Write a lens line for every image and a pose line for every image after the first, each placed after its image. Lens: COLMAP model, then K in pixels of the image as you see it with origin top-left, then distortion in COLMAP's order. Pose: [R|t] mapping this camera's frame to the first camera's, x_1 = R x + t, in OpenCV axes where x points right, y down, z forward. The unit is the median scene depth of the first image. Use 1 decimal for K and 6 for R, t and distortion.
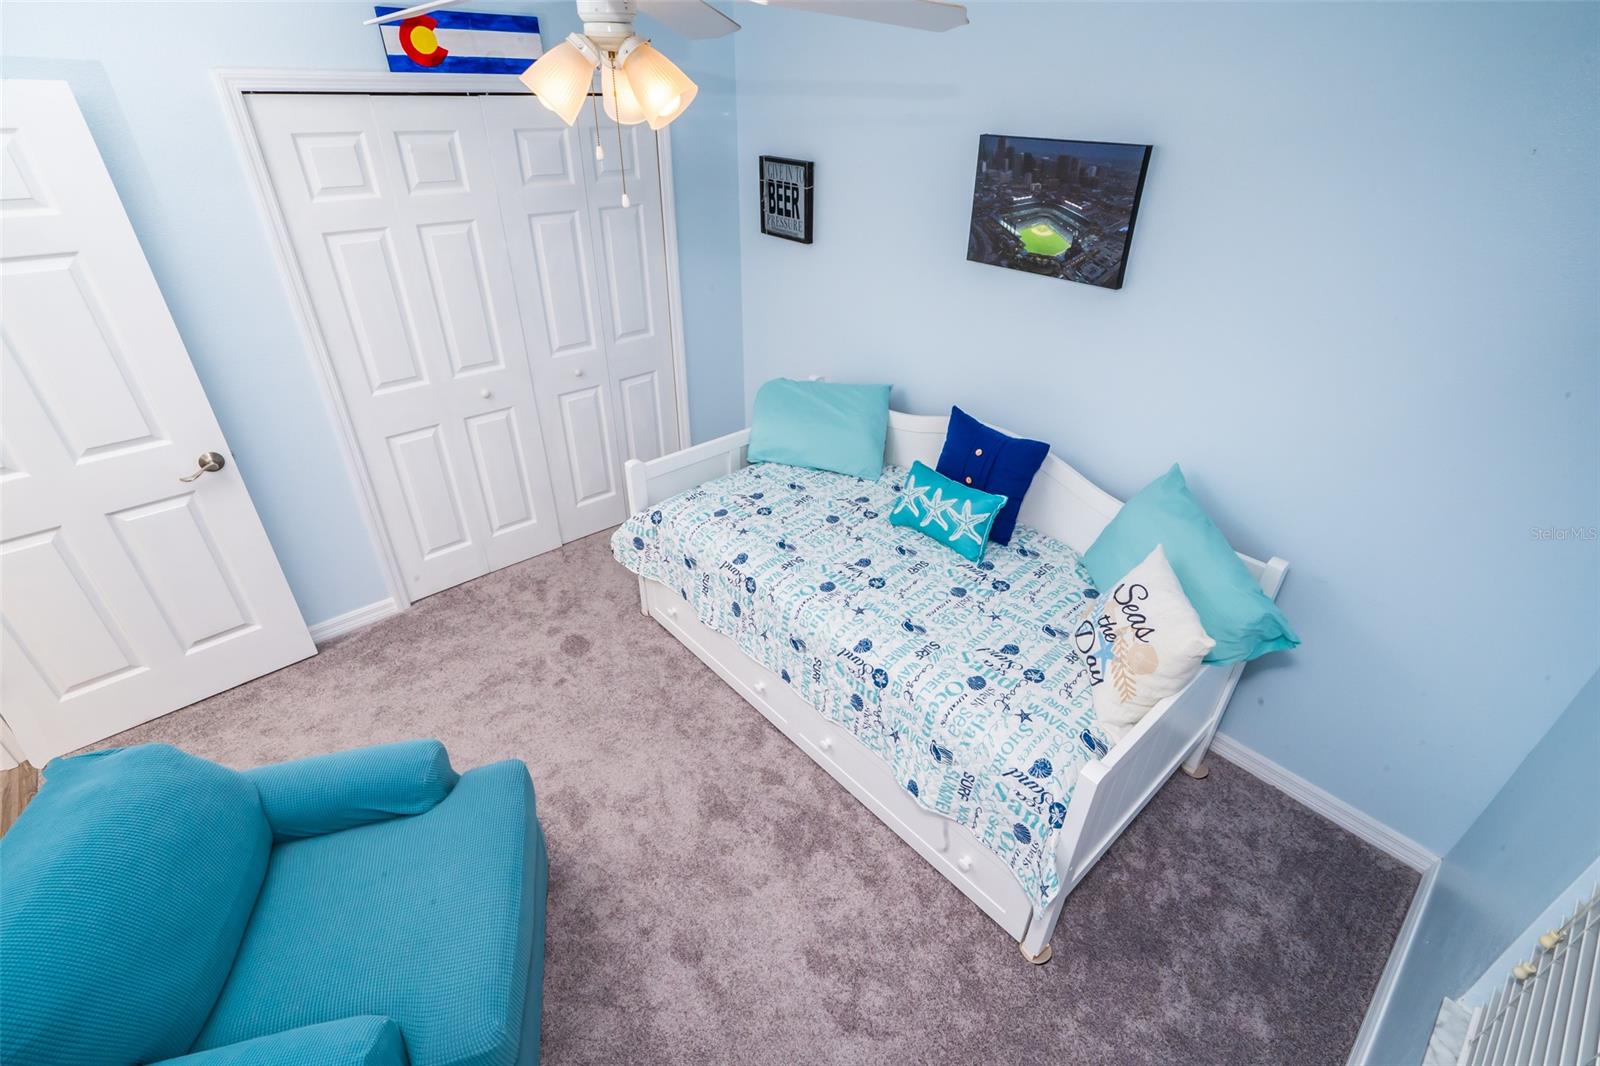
lens RADIAL K [[726.4, 0, 798.3], [0, 726.4, 528.7], [0, 0, 1]] dist [-0.016955, 0.007166]
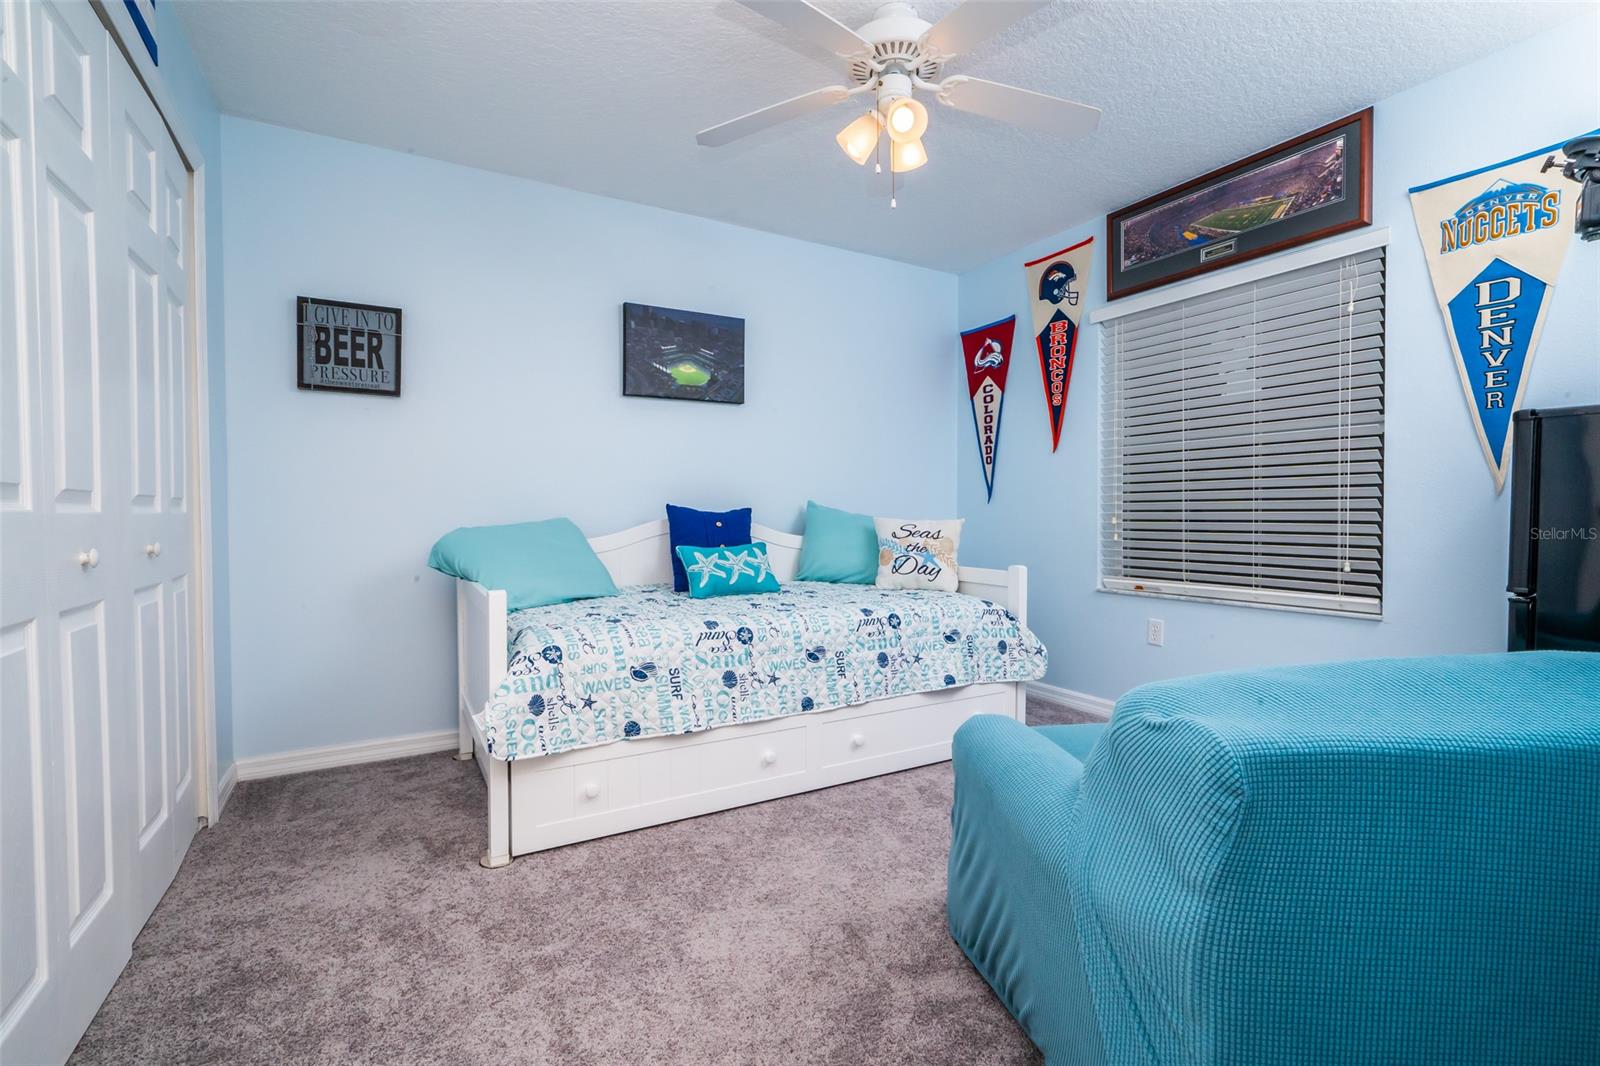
lens RADIAL K [[726.4, 0, 803.6], [0, 726.4, 532.6], [0, 0, 1]] dist [-0.016955, 0.007166]
pose [[0.195114, -0.037471, 0.980064, -0.914038], [0.519126, 0.851762, -0.070784, 0.066731], [-0.832129, 0.522588, 0.185643, 0.652725]]
